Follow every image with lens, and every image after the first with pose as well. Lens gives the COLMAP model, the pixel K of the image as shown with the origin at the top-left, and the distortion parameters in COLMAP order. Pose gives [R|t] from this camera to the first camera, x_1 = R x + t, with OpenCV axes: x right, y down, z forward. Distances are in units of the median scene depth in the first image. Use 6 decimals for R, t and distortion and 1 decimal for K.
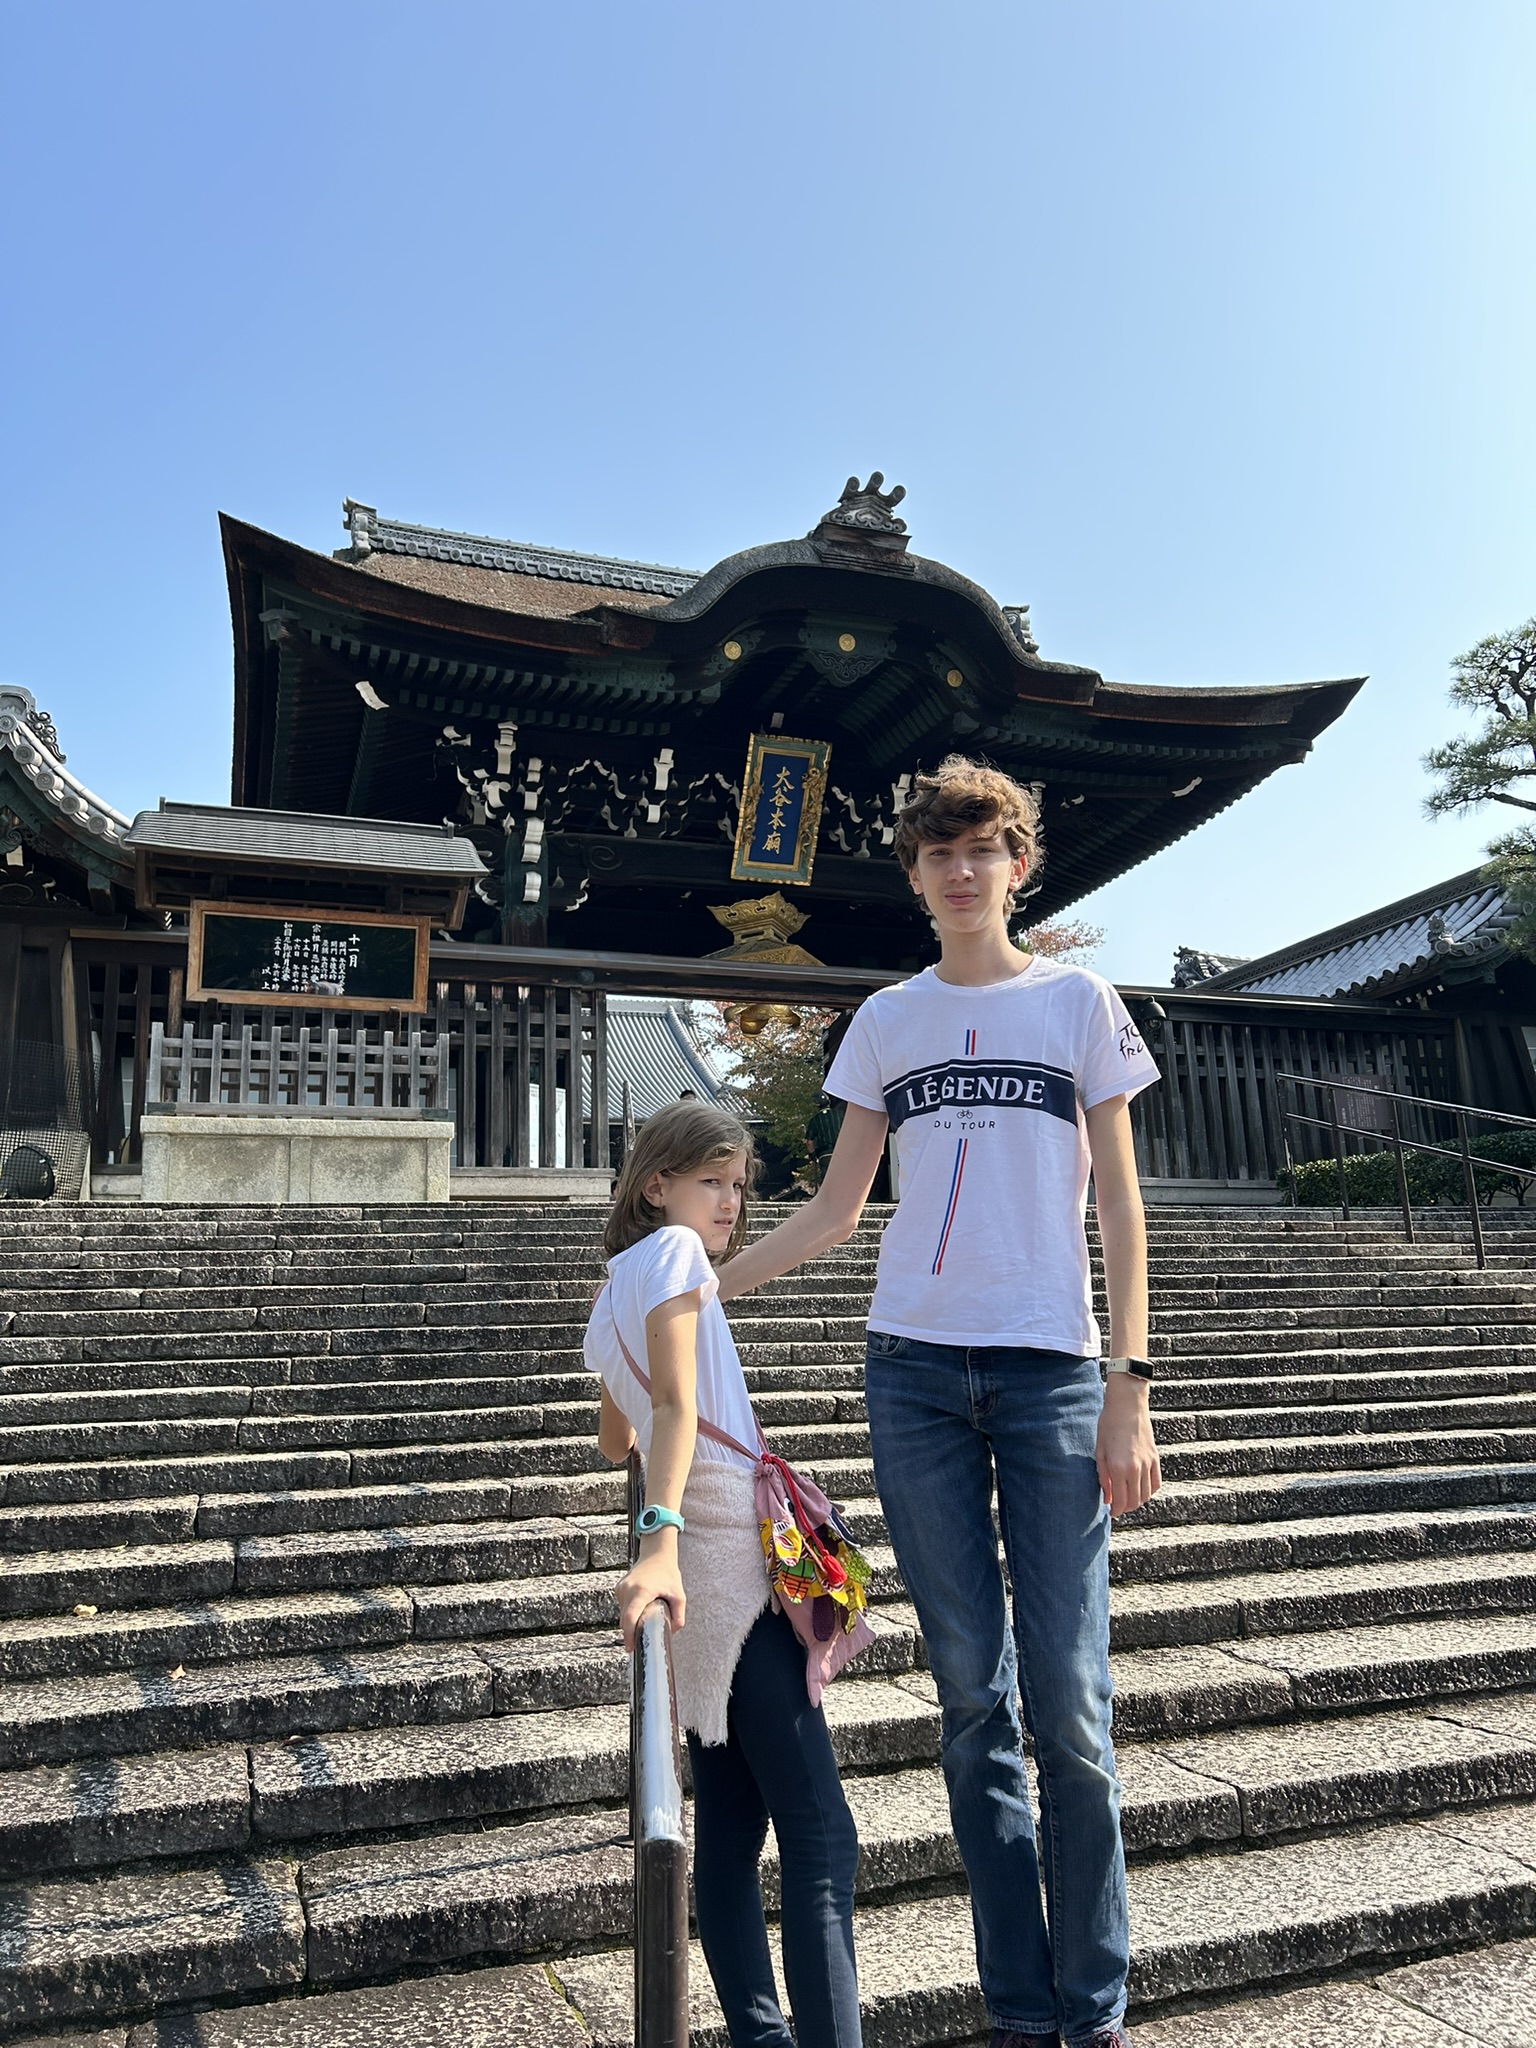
lens RADIAL K [[1525.4, 0, 760.7], [0, 1525.4, 1040.1], [0, 0, 1]] dist [0.047213, -0.003729]
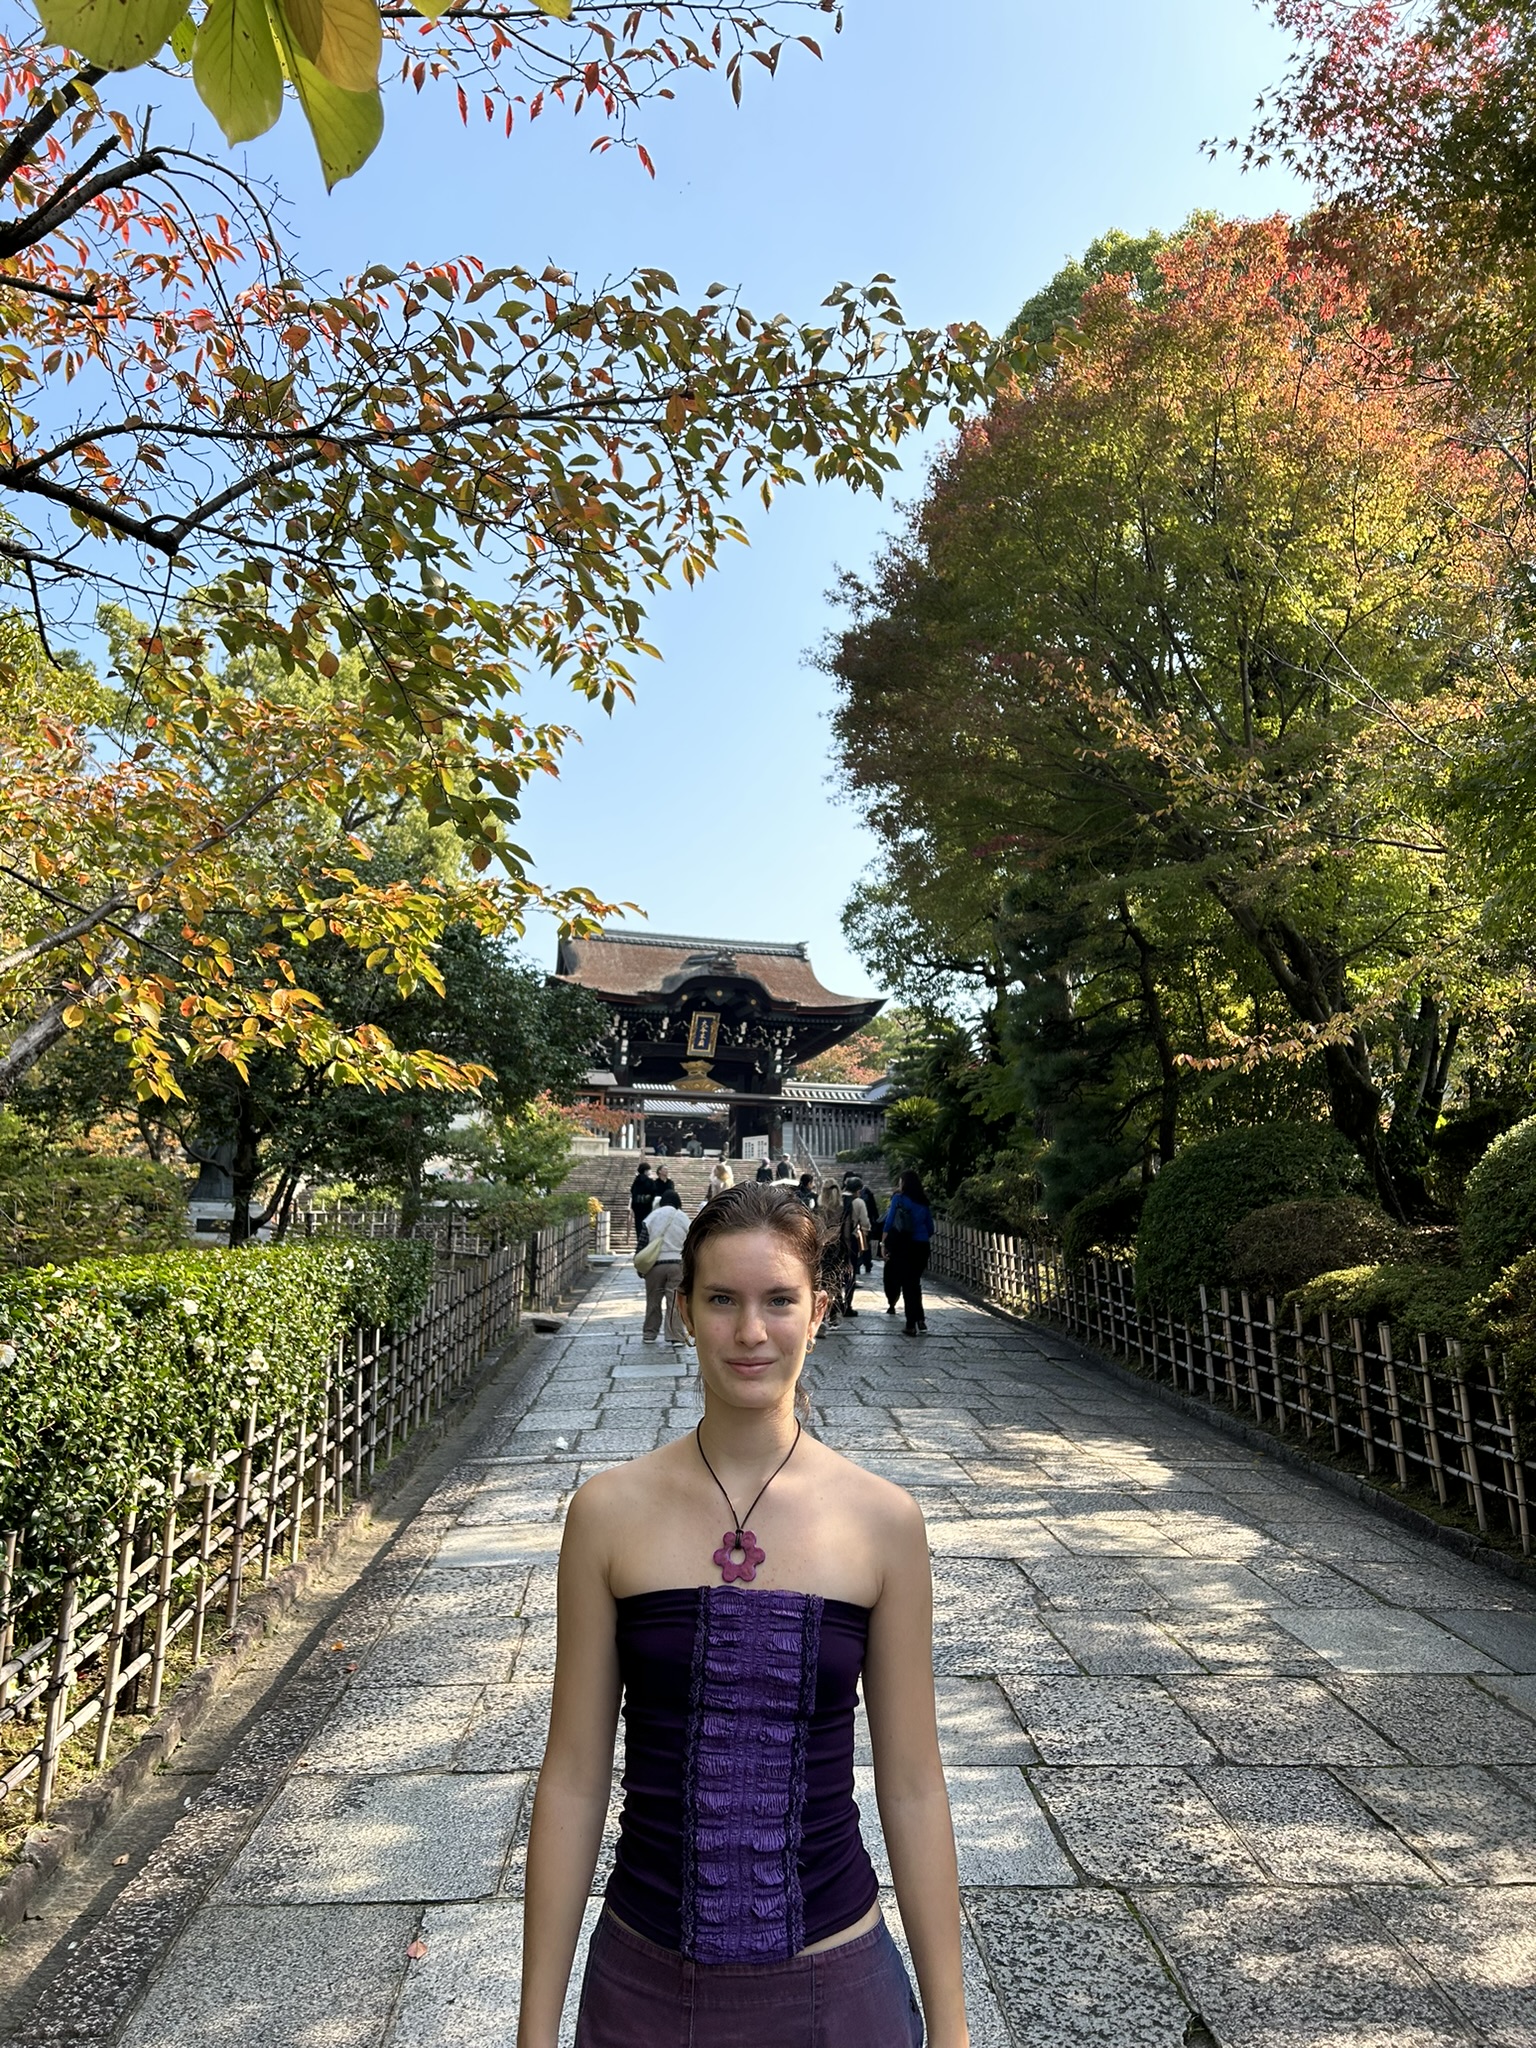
lens RADIAL K [[1525.4, 0, 764.8], [0, 1525.4, 1026.5], [0, 0, 1]] dist [0.047213, -0.003729]
pose [[0.998757, 0.026915, -0.041951, 0.282044], [-0.026302, 0.999540, 0.015086, -0.226532], [0.042338, -0.013964, 0.999006, -2.211978]]
